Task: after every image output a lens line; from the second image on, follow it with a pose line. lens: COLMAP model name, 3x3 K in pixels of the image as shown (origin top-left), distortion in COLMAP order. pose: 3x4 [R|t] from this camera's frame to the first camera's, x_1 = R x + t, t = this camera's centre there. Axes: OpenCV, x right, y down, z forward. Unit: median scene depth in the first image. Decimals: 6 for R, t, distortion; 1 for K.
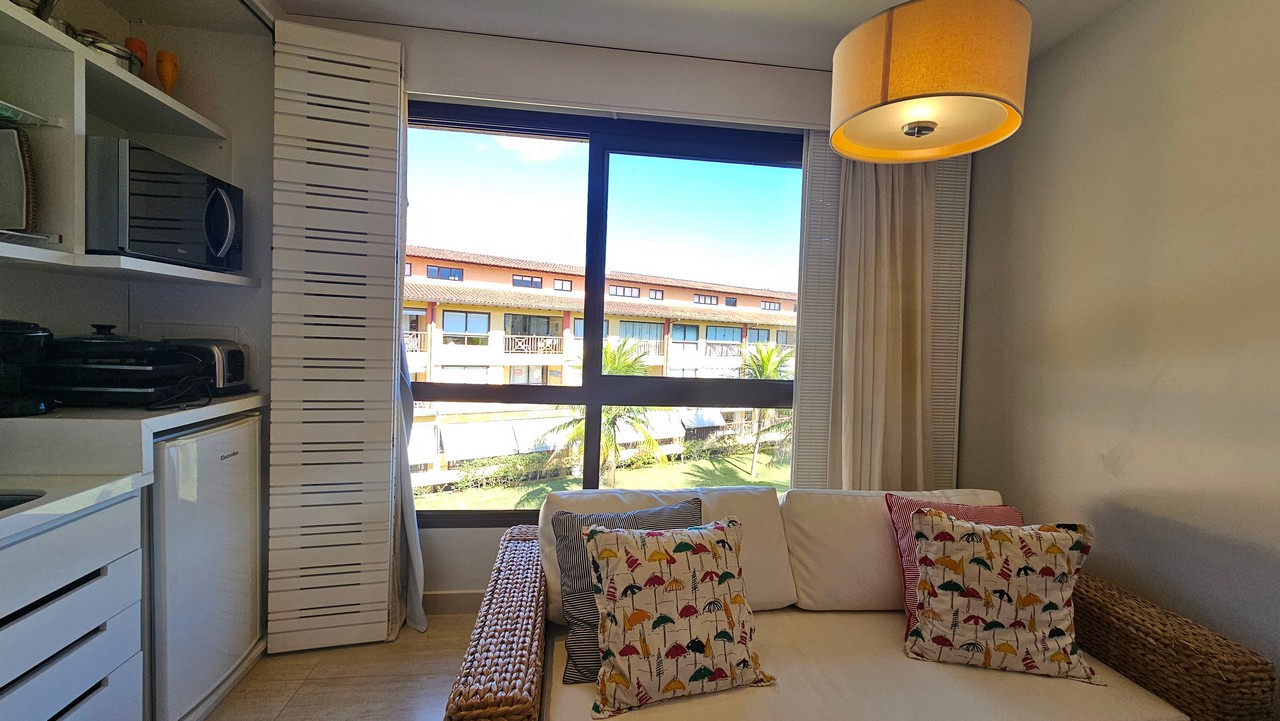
lens RADIAL K [[522.6, 0, 637.4], [0, 522.6, 358.9], [0, 0, 1]] dist [0.000136, -0.000024]
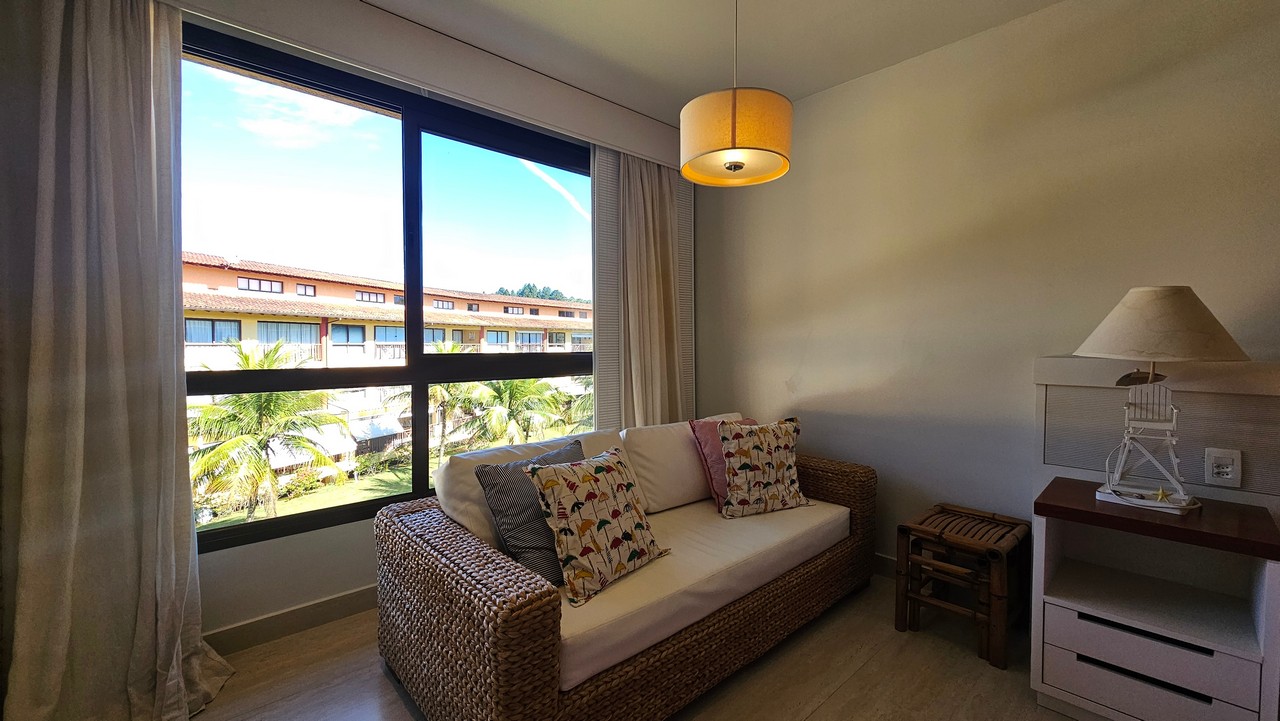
lens RADIAL K [[522.6, 0, 637.4], [0, 522.6, 358.9], [0, 0, 1]] dist [0.000136, -0.000024]
pose [[0.815561, -0.053708, 0.576174, -0.514343], [0.053757, 0.998410, 0.016975, 0.074203], [-0.576169, 0.017129, 0.817151, -0.078101]]
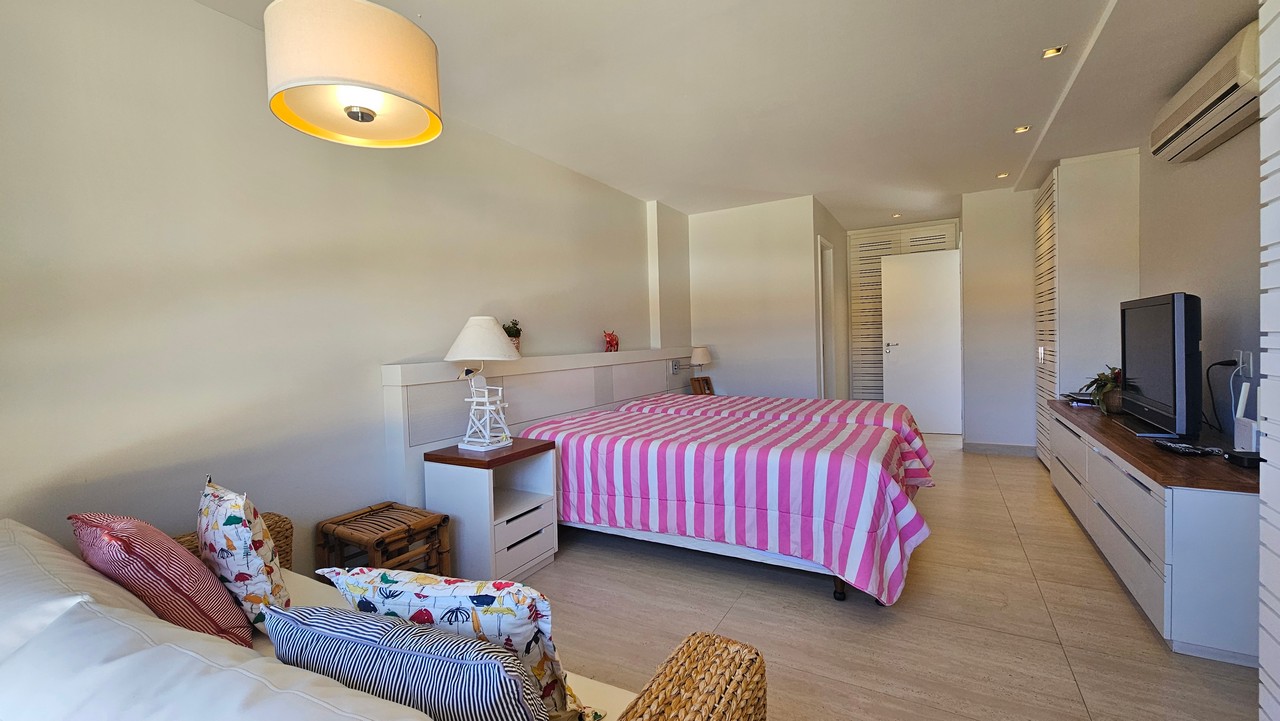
lens RADIAL K [[522.6, 0, 637.4], [0, 522.6, 358.9], [0, 0, 1]] dist [0.000136, -0.000024]
pose [[-0.795000, -0.030050, 0.605865, -0.529793], [0.030452, 0.995536, 0.089335, 0.001289], [-0.605844, 0.089471, -0.790536, 1.300218]]
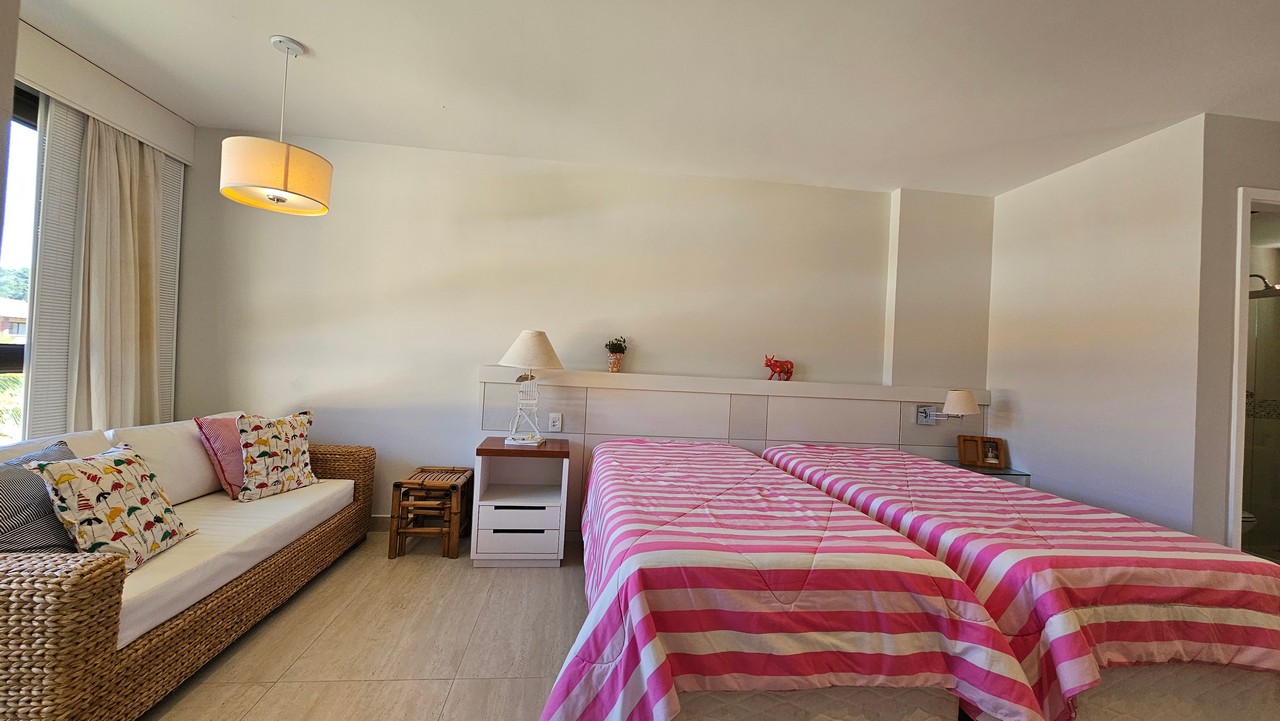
lens RADIAL K [[522.6, 0, 637.4], [0, 522.6, 358.9], [0, 0, 1]] dist [0.000136, -0.000024]
pose [[0.014227, -0.023600, 0.999620, -1.094167], [-0.008302, 0.999684, 0.023719, 0.063282], [-0.999864, -0.008637, 0.014027, -0.264207]]
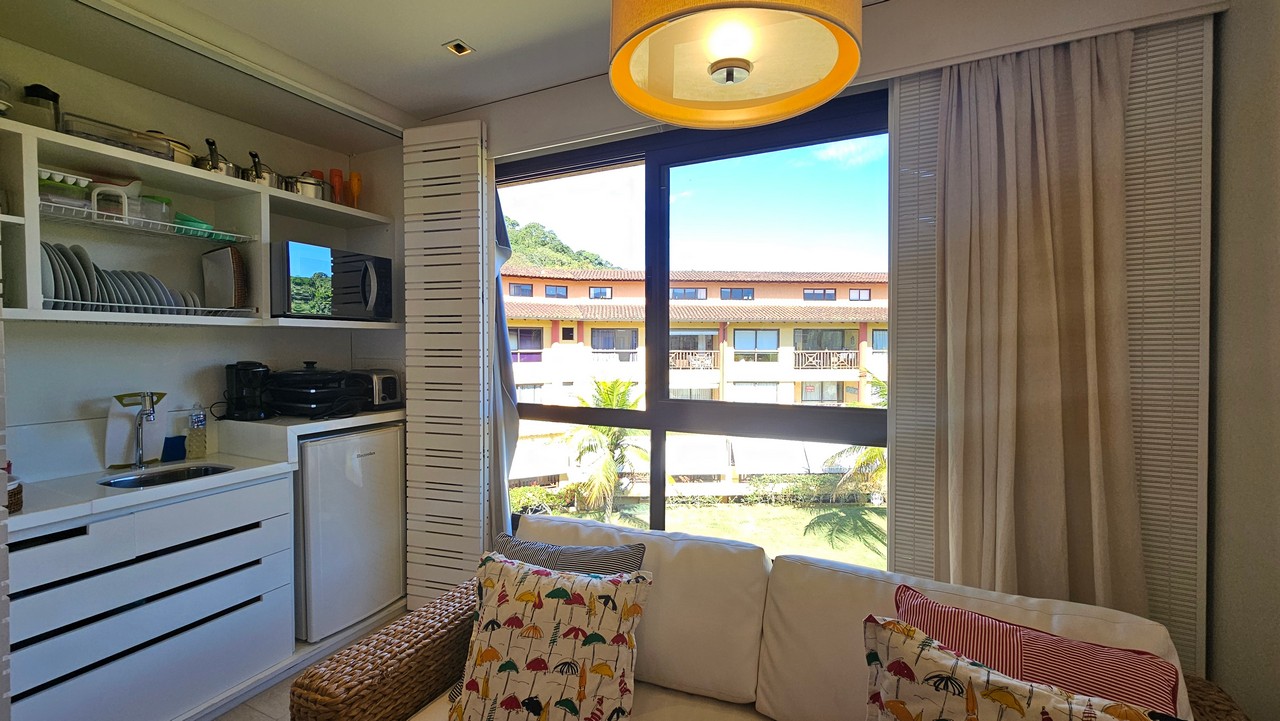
lens RADIAL K [[522.6, 0, 637.4], [0, 522.6, 358.9], [0, 0, 1]] dist [0.000136, -0.000024]
pose [[0.837326, -0.023569, -0.546195, 0.672355], [0.007350, 0.999465, -0.031859, -0.020349], [0.546654, 0.022662, 0.837052, 0.280174]]
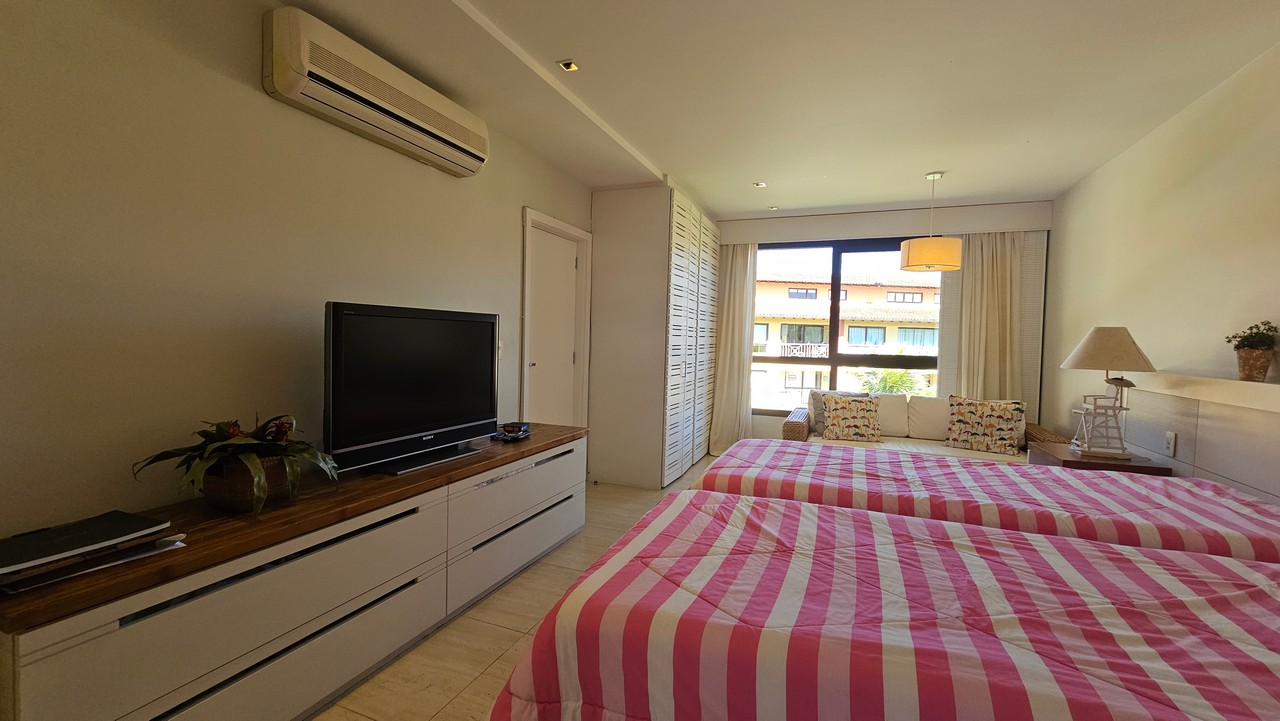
lens RADIAL K [[522.6, 0, 637.4], [0, 522.6, 358.9], [0, 0, 1]] dist [0.000136, -0.000024]
pose [[0.871769, 0.004237, -0.489900, 0.453965], [-0.013395, 0.999795, -0.015189, 0.165920], [0.489735, 0.019803, 0.871646, -2.208905]]
